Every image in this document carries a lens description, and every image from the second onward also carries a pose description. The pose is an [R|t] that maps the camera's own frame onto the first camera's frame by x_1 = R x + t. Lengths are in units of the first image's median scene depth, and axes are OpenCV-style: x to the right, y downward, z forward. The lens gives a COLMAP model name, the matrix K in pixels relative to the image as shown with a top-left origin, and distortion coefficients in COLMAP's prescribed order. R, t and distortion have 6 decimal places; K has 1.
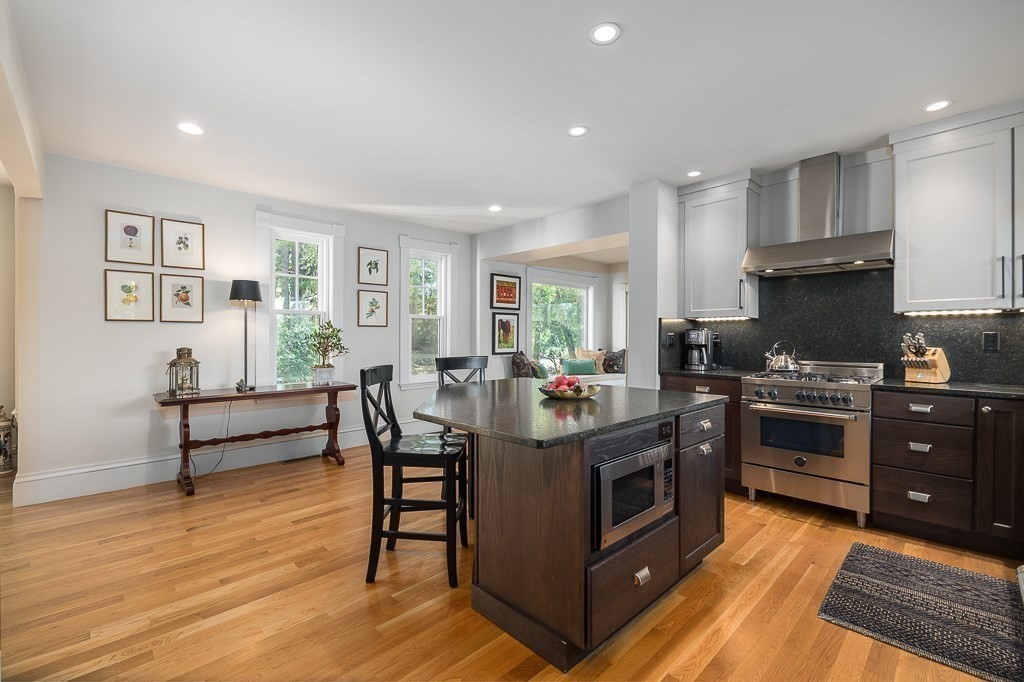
lens RADIAL K [[445.6, 0, 513.7], [0, 445.6, 337.2], [0, 0, 1]] dist [-0.001577, -0.000317]
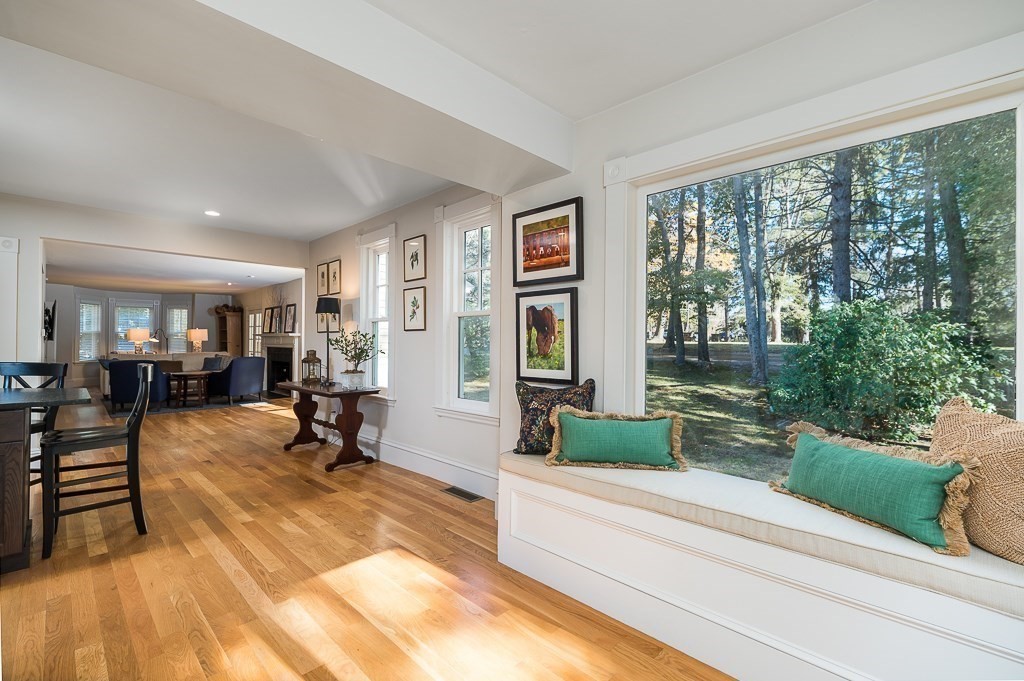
lens RADIAL K [[445.6, 0, 513.7], [0, 445.6, 336.7], [0, 0, 1]] dist [-0.001577, -0.000317]
pose [[0.029386, -0.002641, -0.999565, 0.444880], [0.007455, 0.999969, -0.002423, -0.007393], [0.999540, -0.007380, 0.029405, 0.980504]]
